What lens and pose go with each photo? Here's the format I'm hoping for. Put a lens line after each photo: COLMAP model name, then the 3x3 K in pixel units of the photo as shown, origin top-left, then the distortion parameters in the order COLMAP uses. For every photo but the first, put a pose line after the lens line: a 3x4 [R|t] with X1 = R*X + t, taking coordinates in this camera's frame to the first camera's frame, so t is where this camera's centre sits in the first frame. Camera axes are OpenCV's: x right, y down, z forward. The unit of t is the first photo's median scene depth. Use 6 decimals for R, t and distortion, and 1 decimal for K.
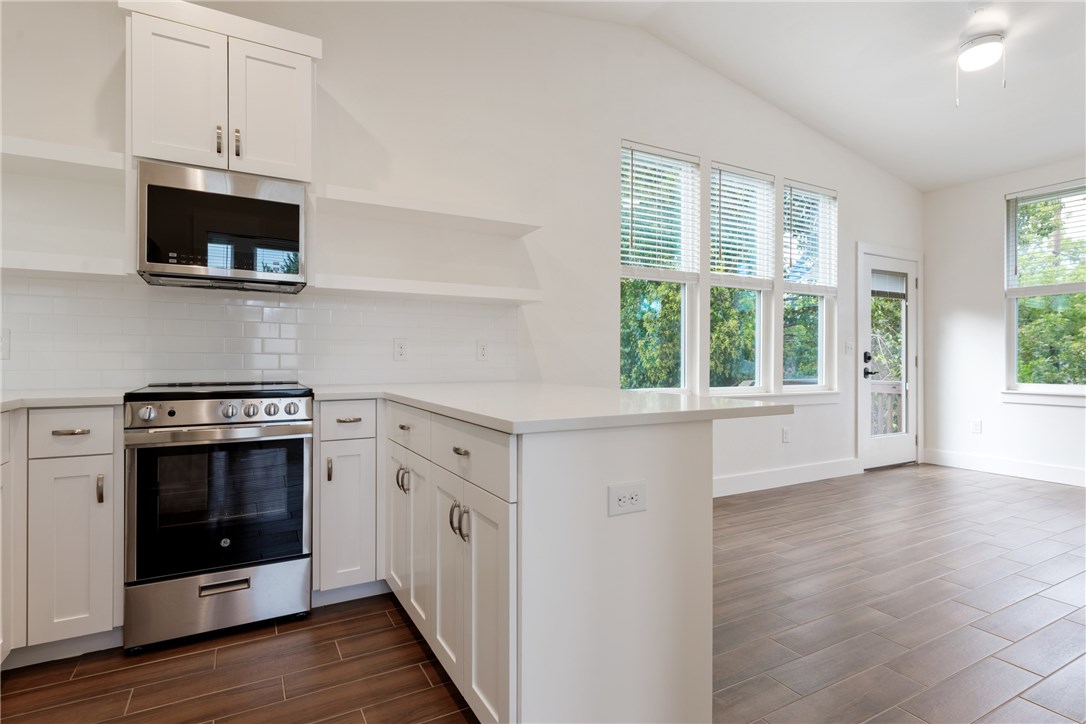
lens RADIAL K [[549.0, 0, 537.7], [0, 549.0, 357.7], [0, 0, 1]] dist [0.002045, 0.000290]
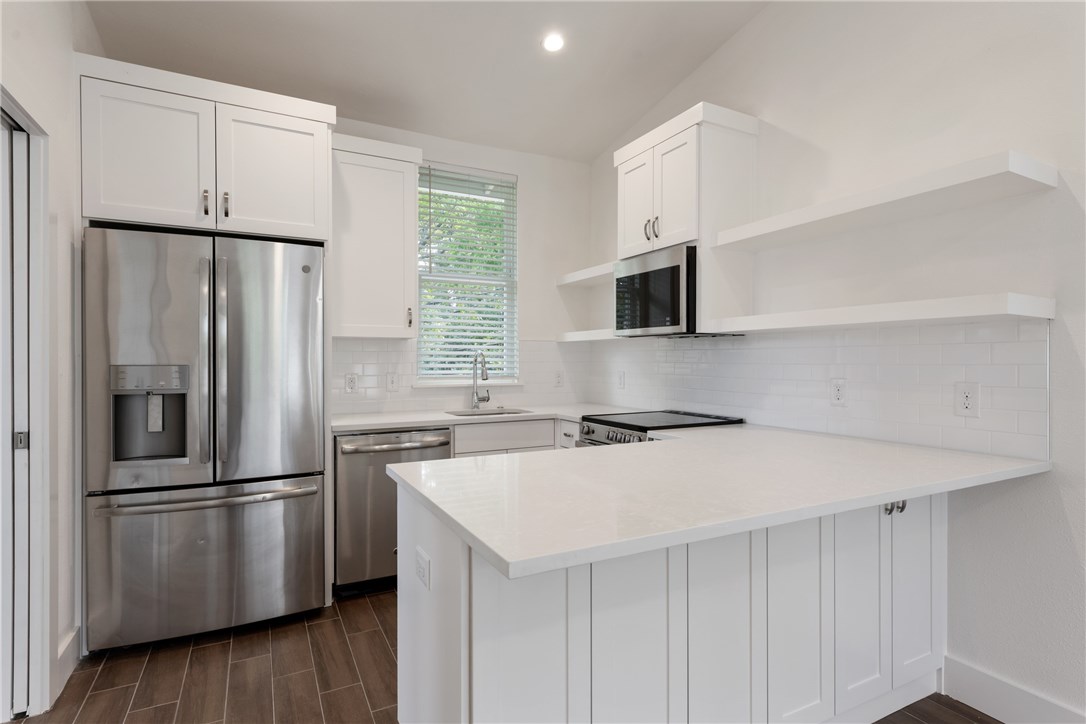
lens RADIAL K [[549.2, 0, 544.3], [0, 549.2, 364.4], [0, 0, 1]] dist [0.001606, 0.000191]
pose [[-0.012944, 0.005130, -0.999903, 0.417057], [0.002942, 0.999983, 0.005092, -0.045880], [0.999912, -0.002875, -0.012959, 0.424929]]
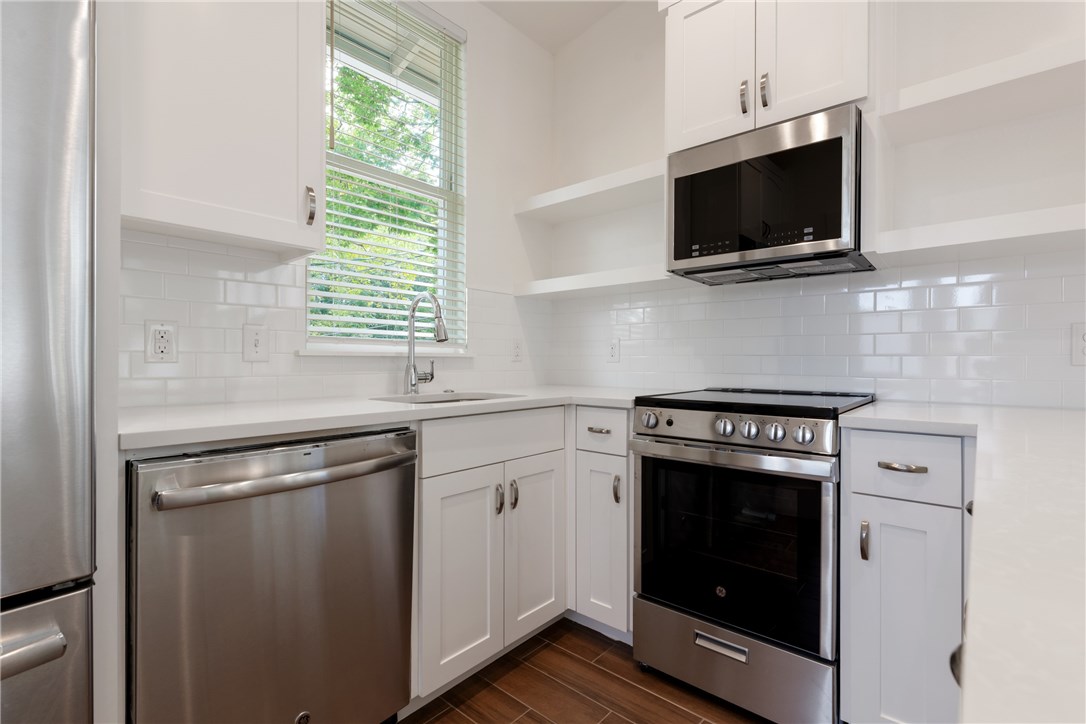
lens RADIAL K [[501.6, 0, 543.0], [0, 501.6, 362.0], [0, 0, 1]] dist [0.002352, 0.000419]
pose [[0.341366, 0.000016, -0.939930, 0.015137], [0.000939, 0.999999, 0.000358, 0.000812], [0.939930, -0.001005, 0.341366, 0.253291]]
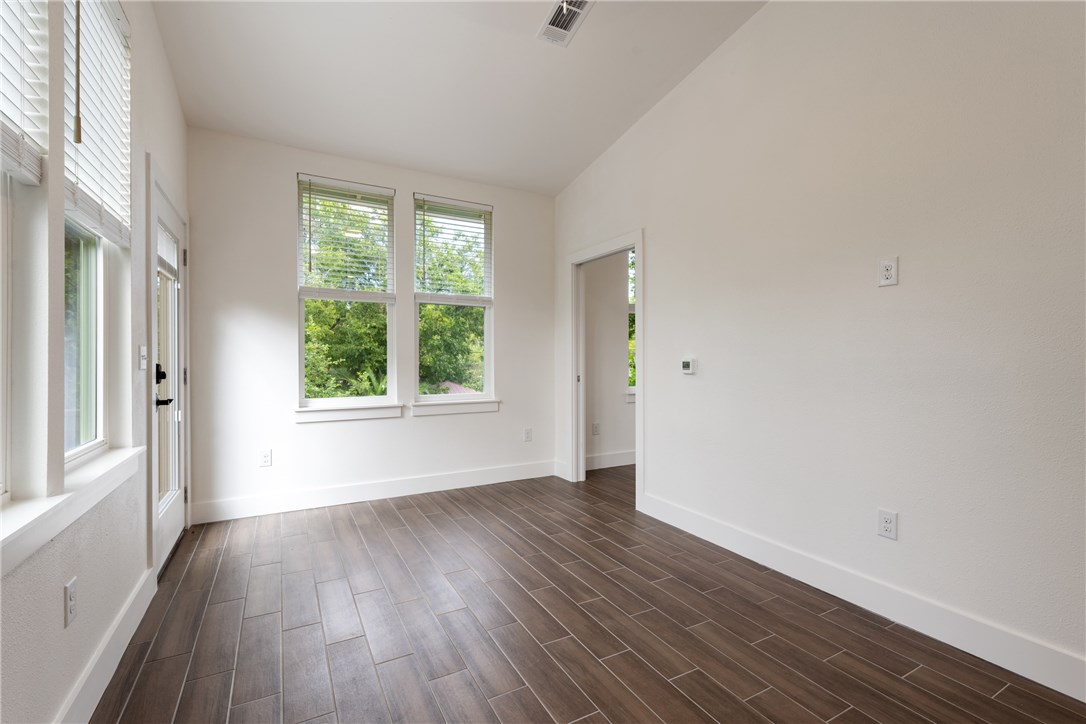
lens RADIAL K [[473.3, 0, 543.0], [0, 473.3, 362.0], [0, 0, 1]] dist [0.001221, 0.000062]
pose [[-0.003308, -0.008327, 0.999960, 0.159512], [-0.003138, 0.999960, 0.008316, -0.022084], [-0.999990, -0.003110, -0.003334, 0.768665]]
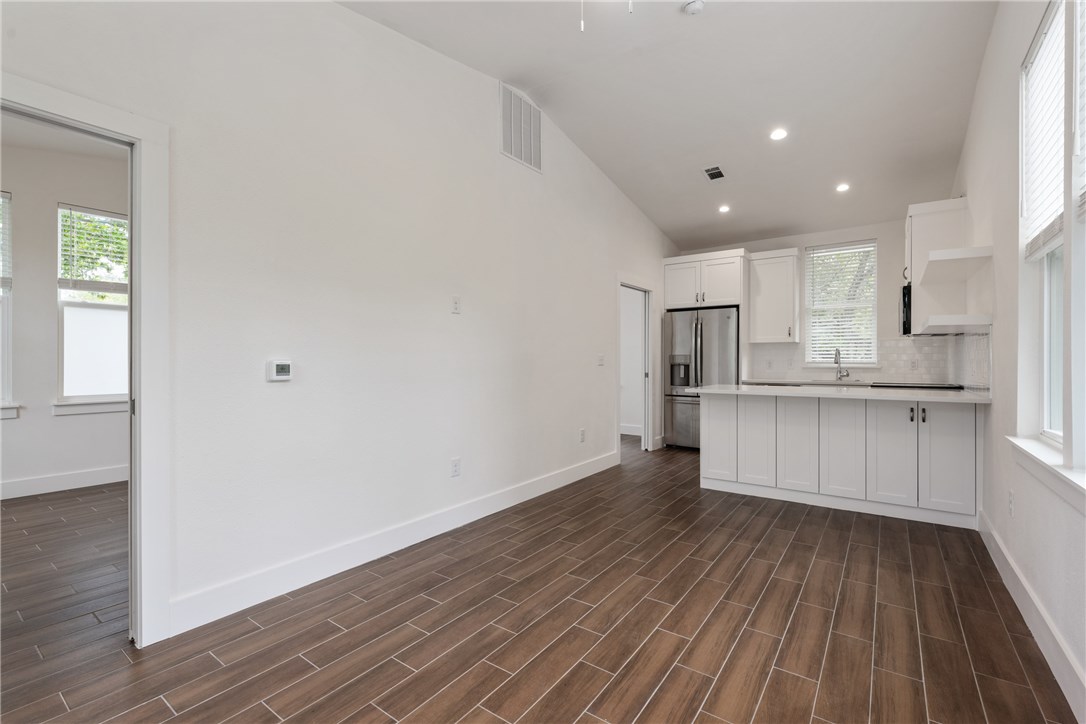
lens RADIAL K [[473.3, 0, 543.0], [0, 473.3, 362.0], [0, 0, 1]] dist [0.001221, 0.000062]
pose [[-0.904535, -0.001551, -0.426397, 0.881924], [-0.001596, 0.999999, -0.000252, -0.020140], [0.426397, 0.000453, -0.904536, 1.177522]]
